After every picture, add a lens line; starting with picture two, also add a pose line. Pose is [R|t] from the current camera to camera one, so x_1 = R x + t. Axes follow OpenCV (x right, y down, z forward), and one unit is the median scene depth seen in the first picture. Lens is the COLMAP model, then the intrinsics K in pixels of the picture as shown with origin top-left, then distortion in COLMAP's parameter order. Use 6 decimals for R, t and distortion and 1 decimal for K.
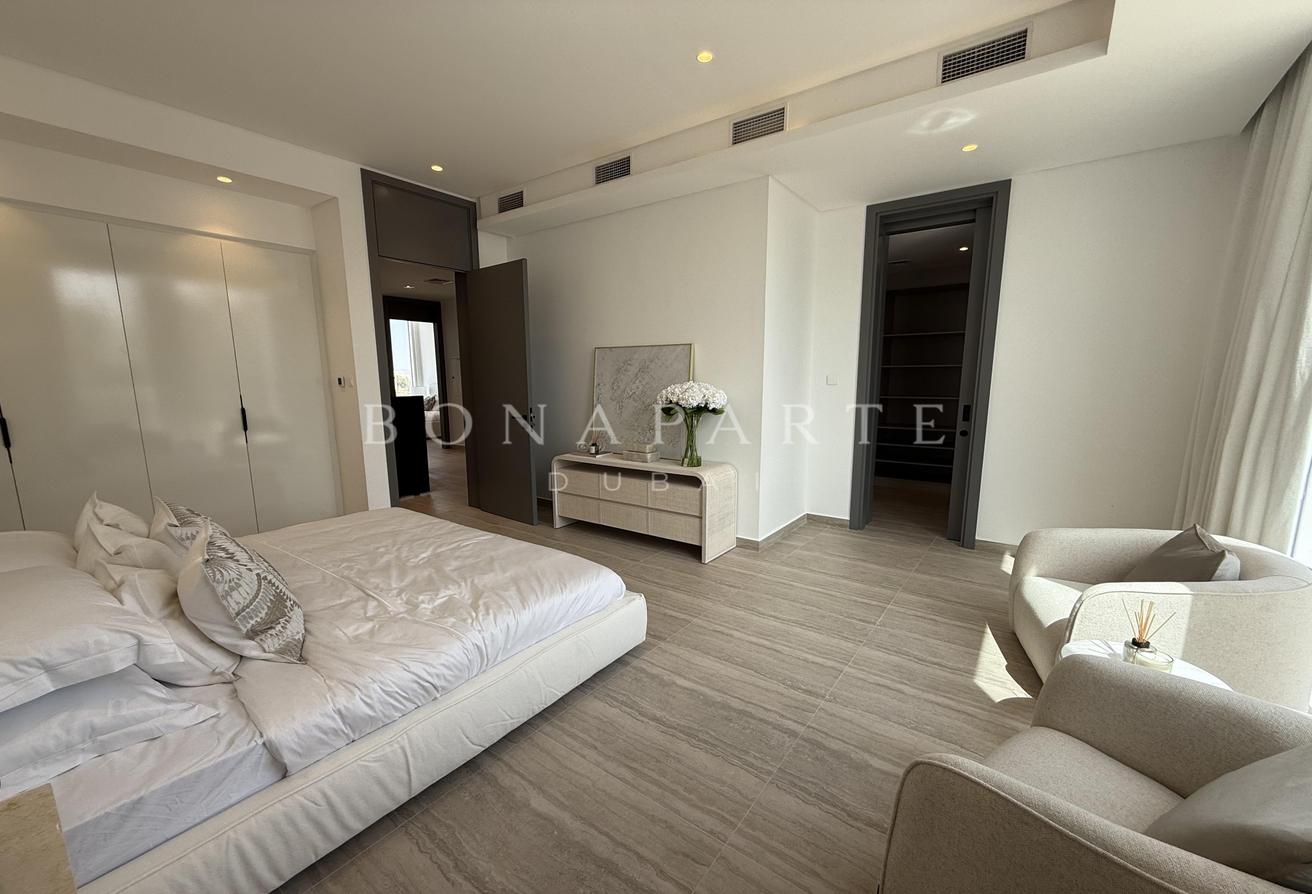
lens RADIAL K [[524.8, 0, 656.8], [0, 524.8, 465.5], [0, 0, 1]] dist [0.000074, 0.000042]
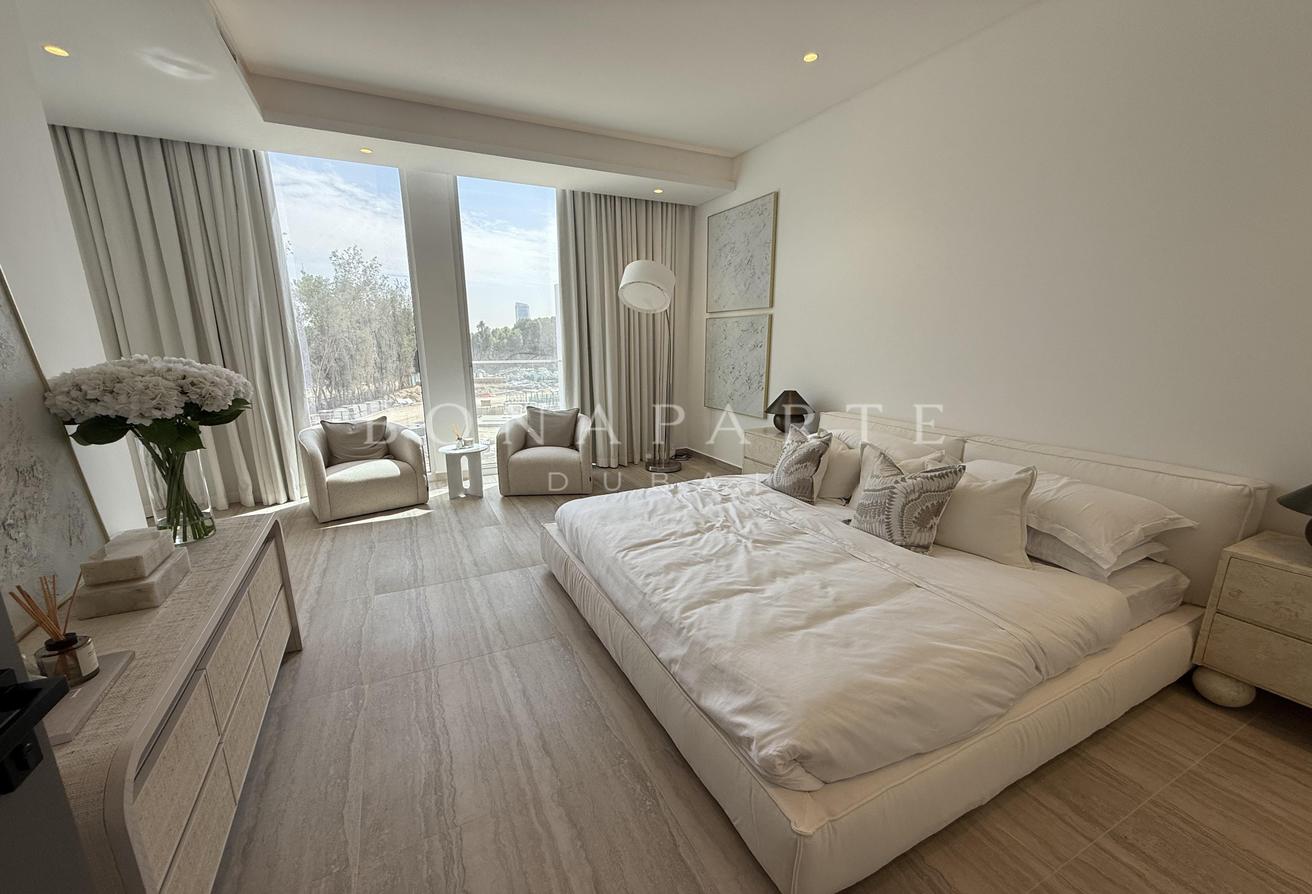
lens RADIAL K [[524.8, 0, 656.8], [0, 524.8, 465.5], [0, 0, 1]] dist [0.000074, 0.000042]
pose [[-0.891632, -0.103744, 0.440715, -0.885086], [0.079599, 0.922314, 0.378153, -0.353891], [-0.445708, 0.372254, -0.814107, 2.059264]]
